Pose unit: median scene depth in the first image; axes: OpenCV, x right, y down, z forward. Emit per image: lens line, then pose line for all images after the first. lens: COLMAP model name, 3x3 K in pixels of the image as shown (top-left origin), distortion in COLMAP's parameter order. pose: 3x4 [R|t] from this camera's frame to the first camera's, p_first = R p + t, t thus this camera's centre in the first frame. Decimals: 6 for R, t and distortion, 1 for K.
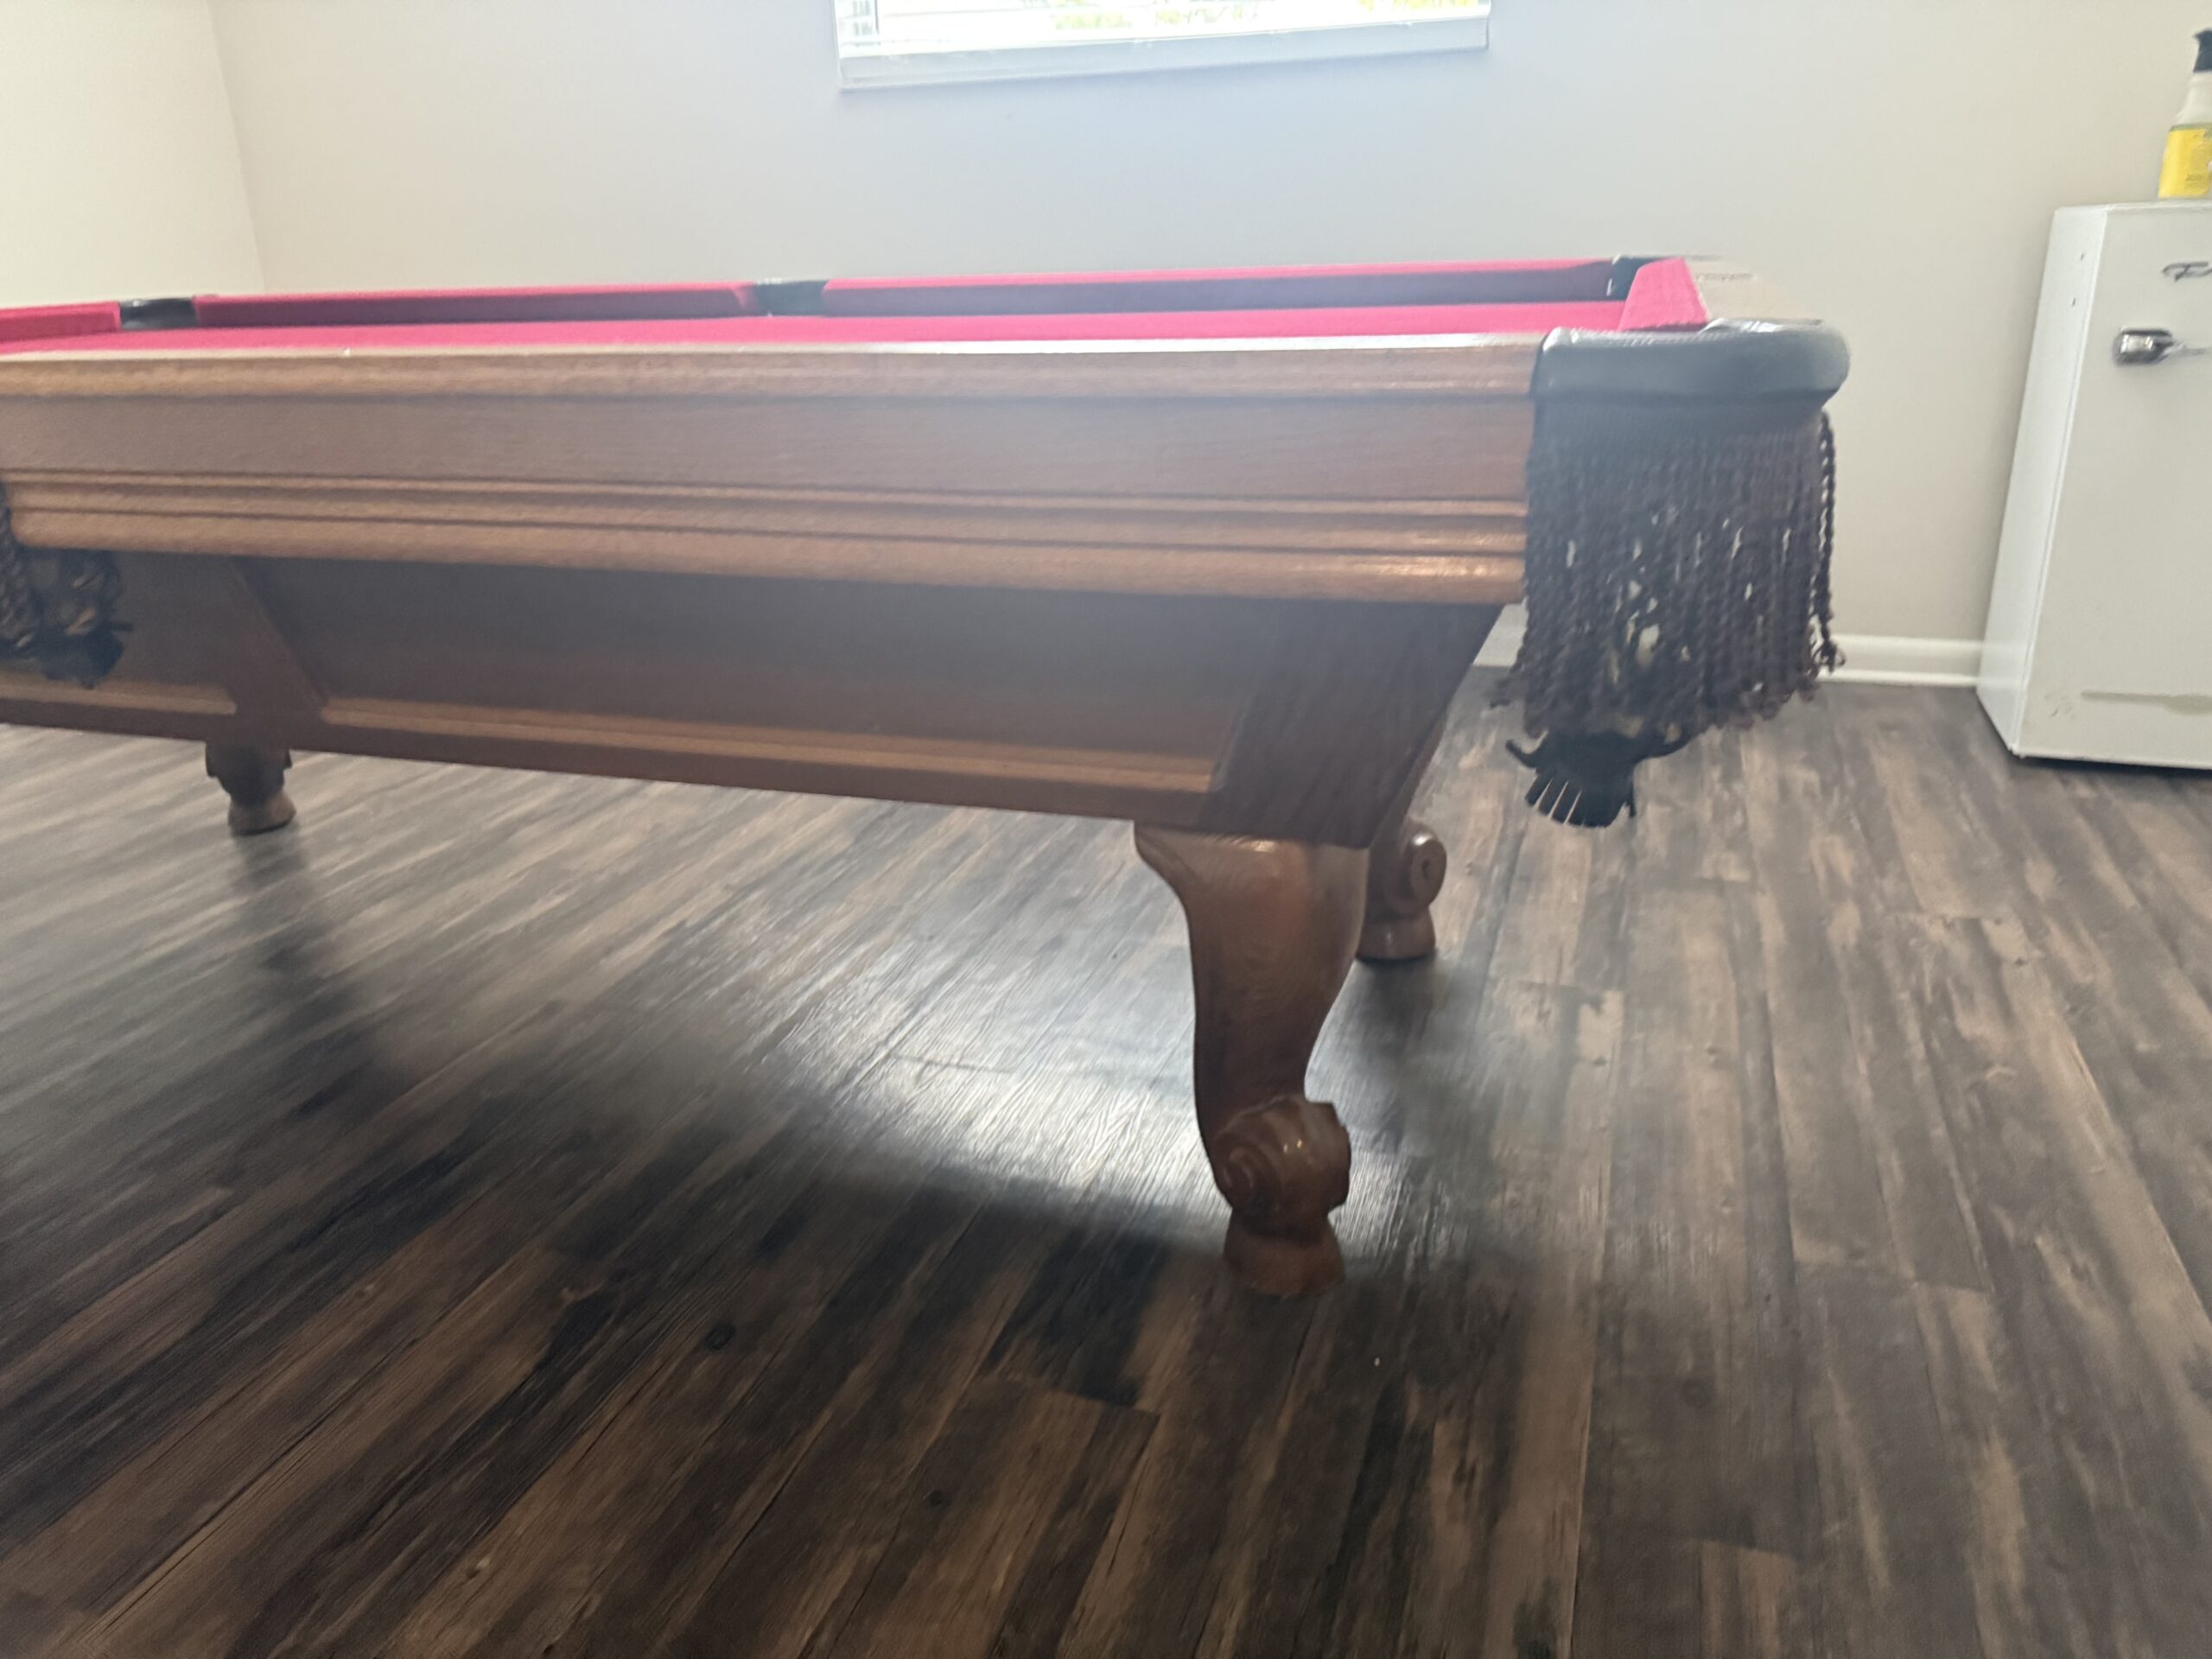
lens RADIAL K [[1547.9, 0, 1099.3], [0, 1547.9, 809.1], [0, 0, 1]] dist [0.039295, -0.056264]
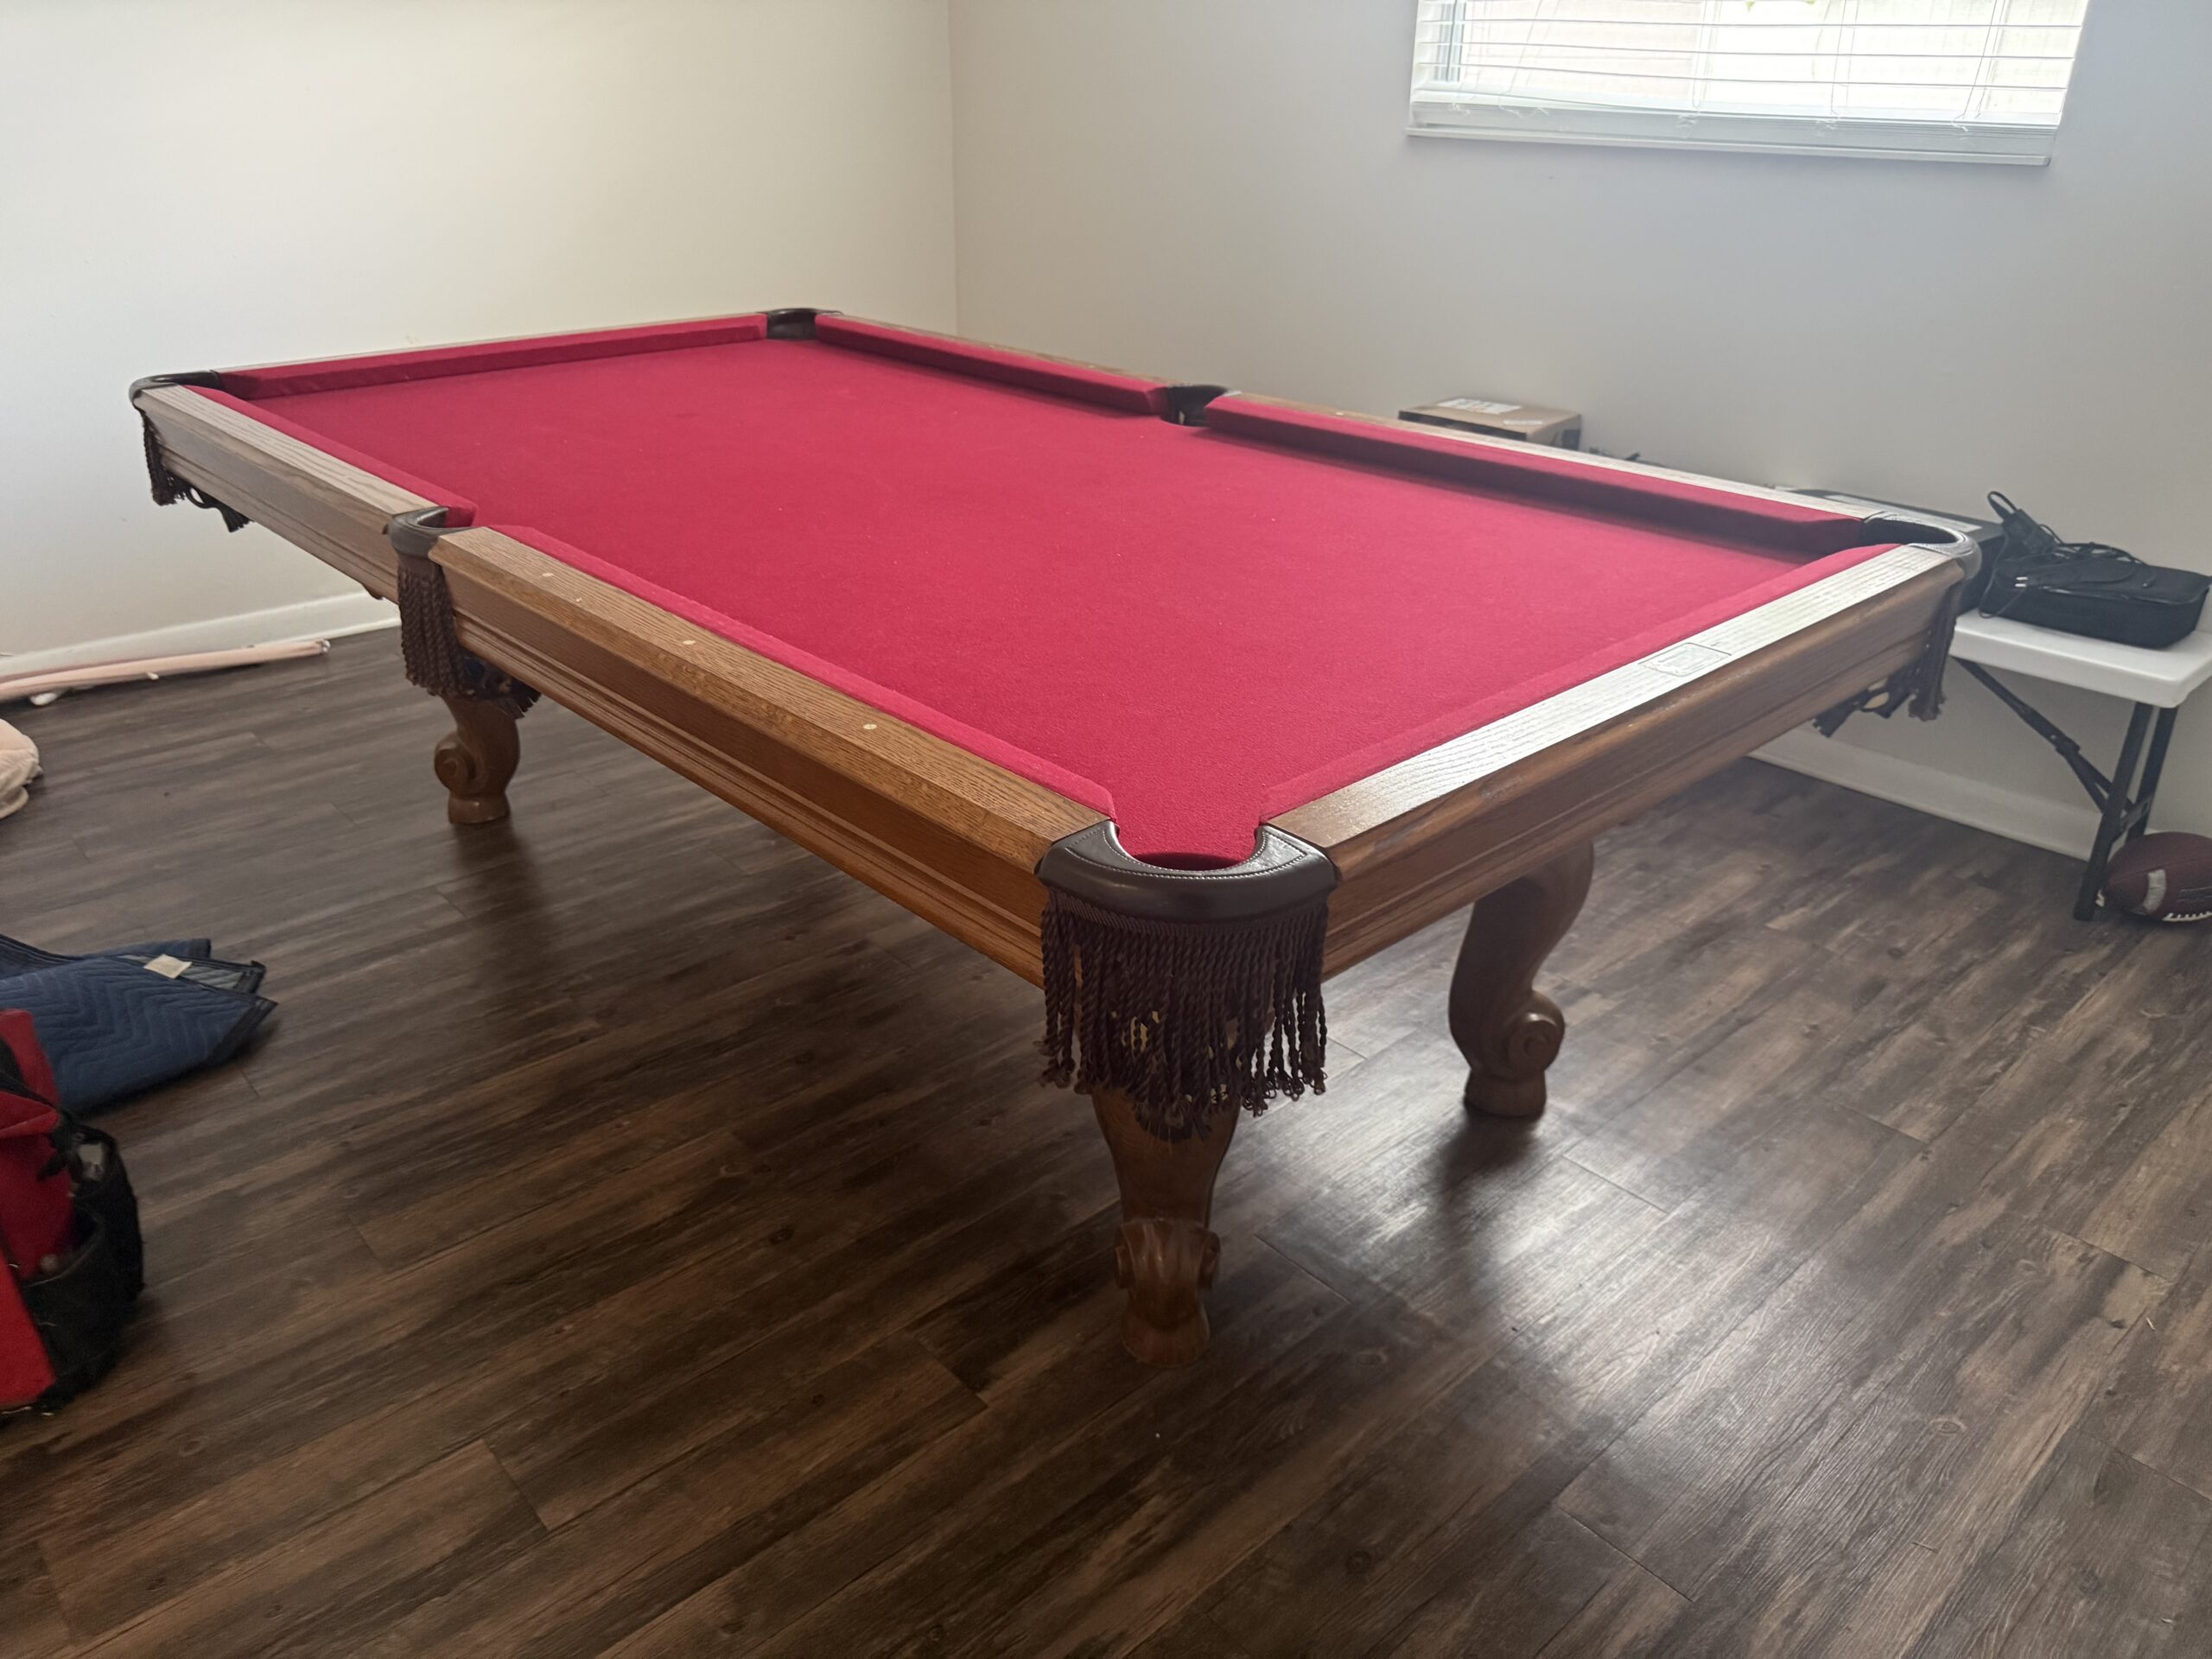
lens RADIAL K [[1550.1, 0, 1106.0], [0, 1550.1, 829.5], [0, 0, 1]] dist [0.030990, -0.042713]
pose [[0.879709, 0.243681, -0.408327, 0.520279], [-0.201168, 0.968801, 0.144761, -0.299862], [0.430863, -0.045205, 0.901284, -0.161883]]
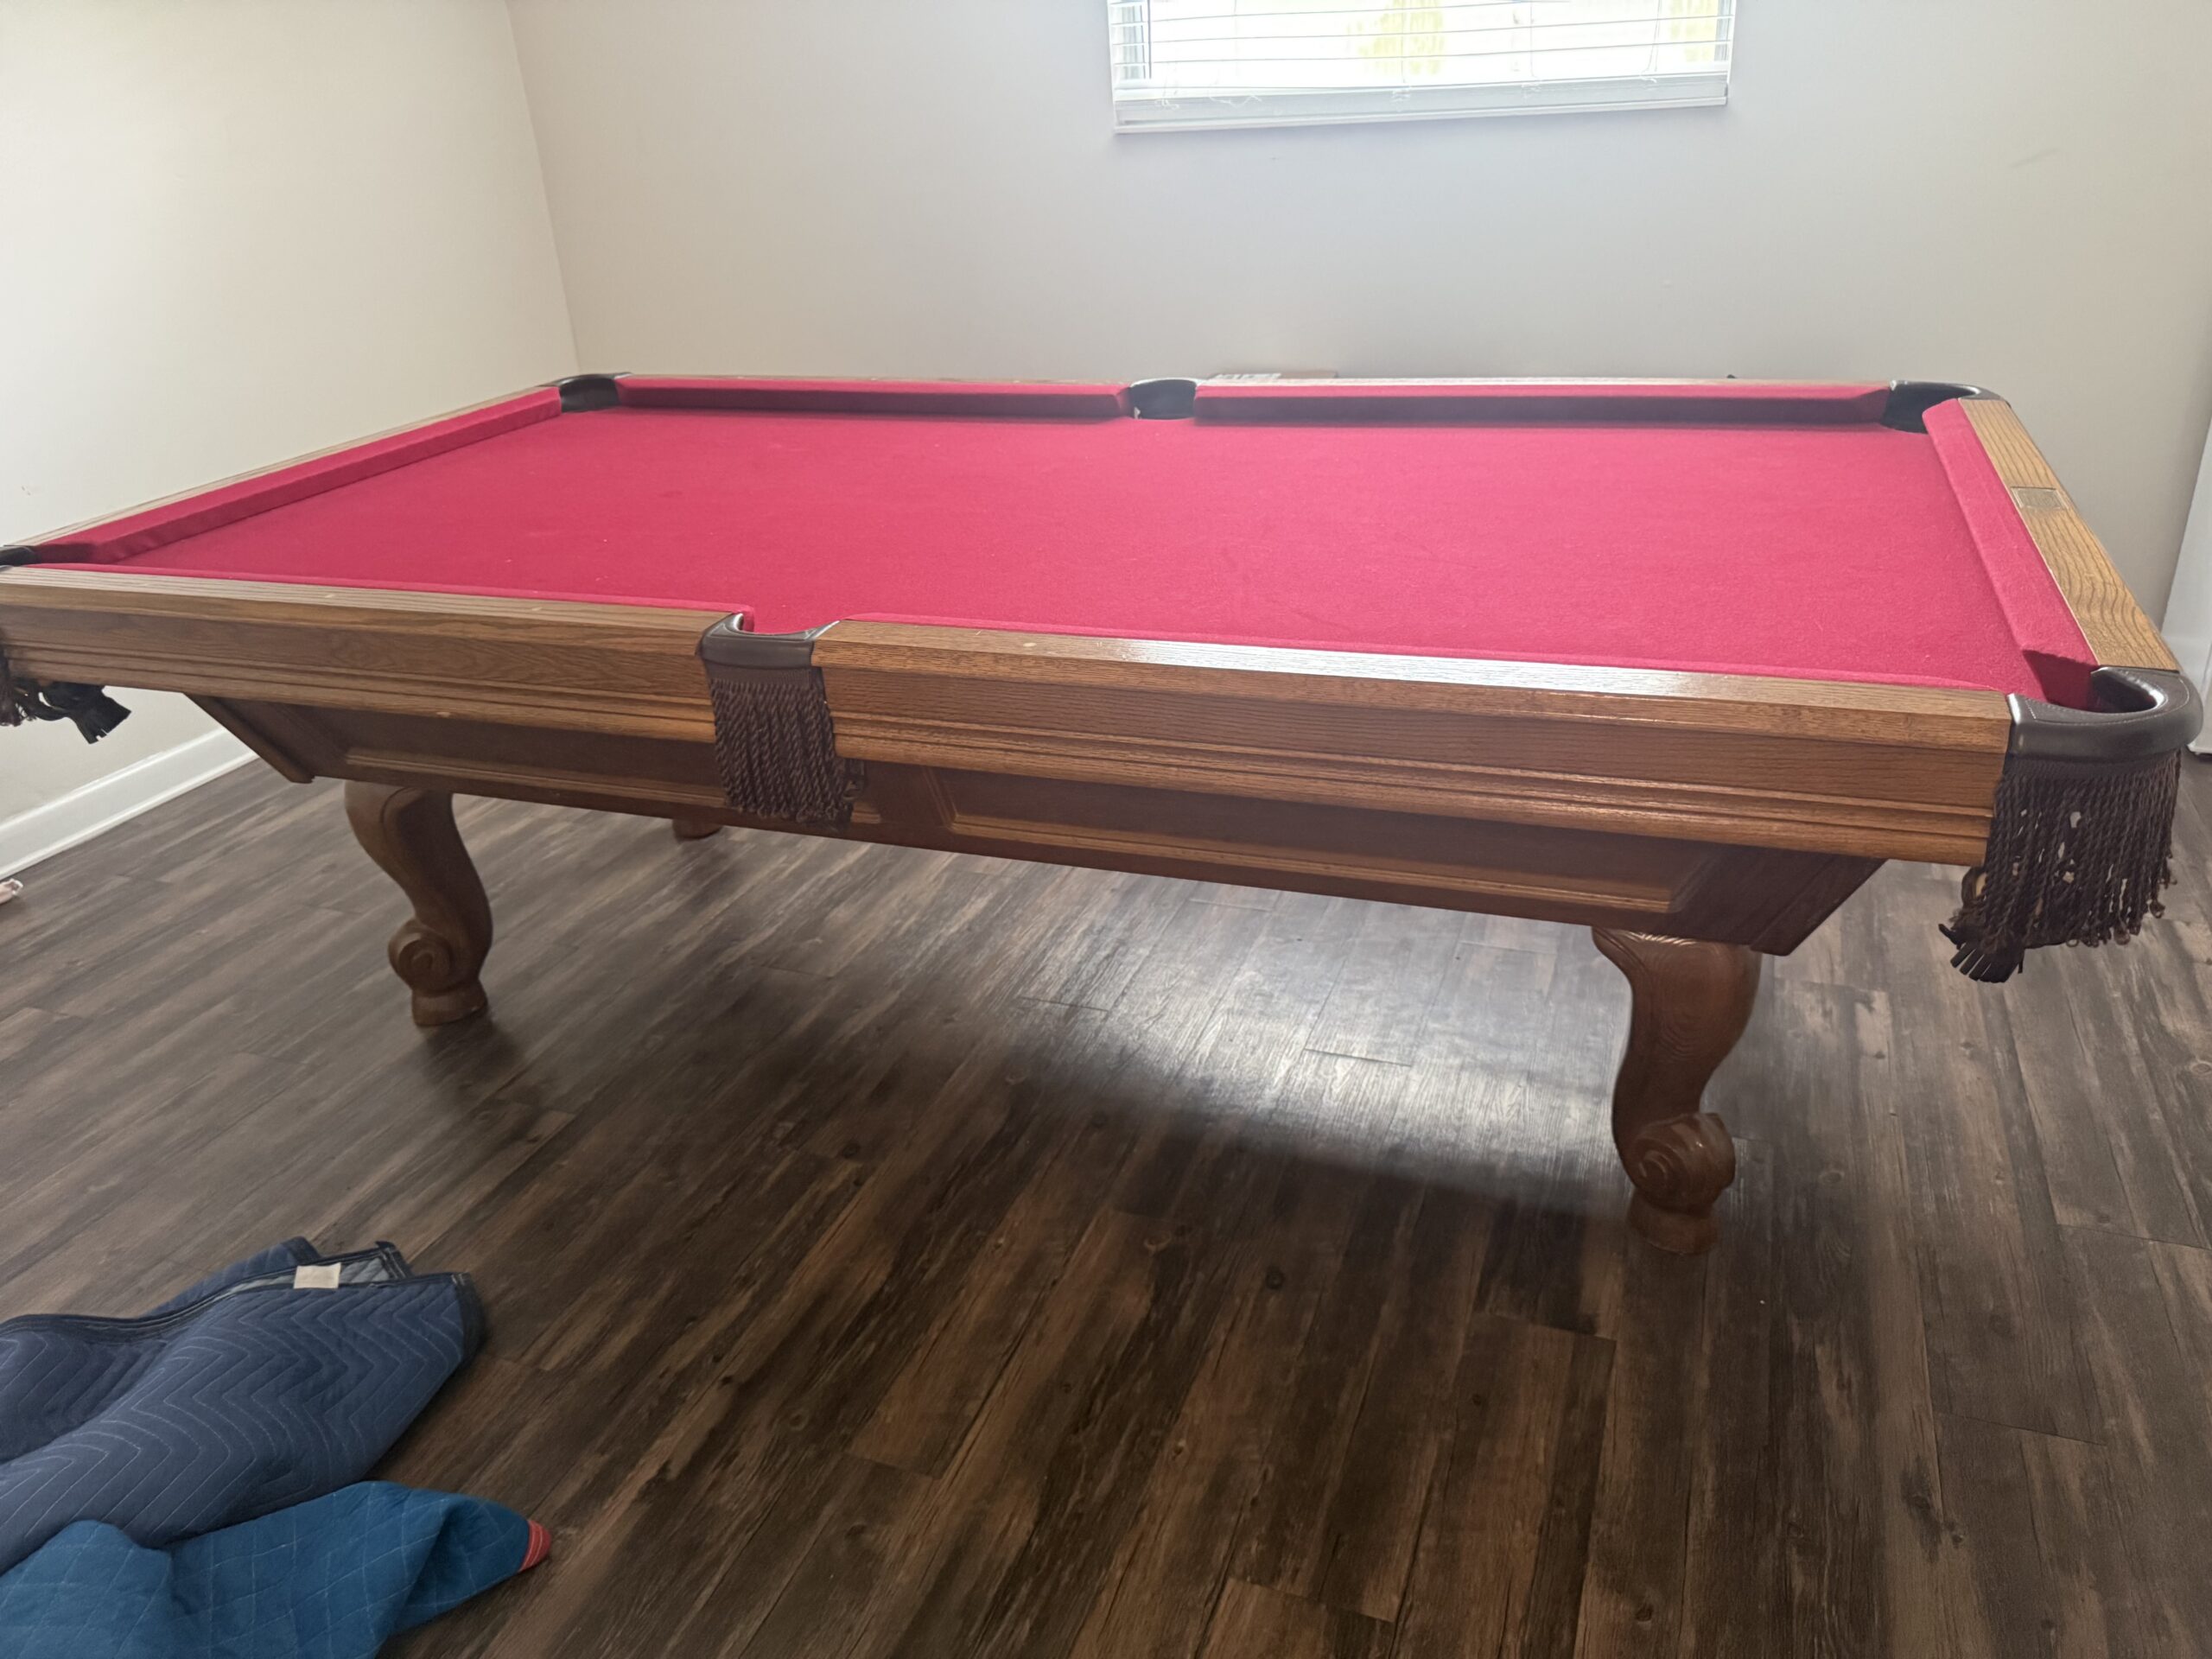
lens RADIAL K [[1540.8, 0, 1131.7], [0, 1540.8, 818.4], [0, 0, 1]] dist [0.000815, 0.000146]
pose [[0.999344, -0.011897, -0.034219, -0.319074], [0.015062, 0.995480, 0.093771, -0.205965], [0.032949, -0.094225, 0.995006, -0.340259]]
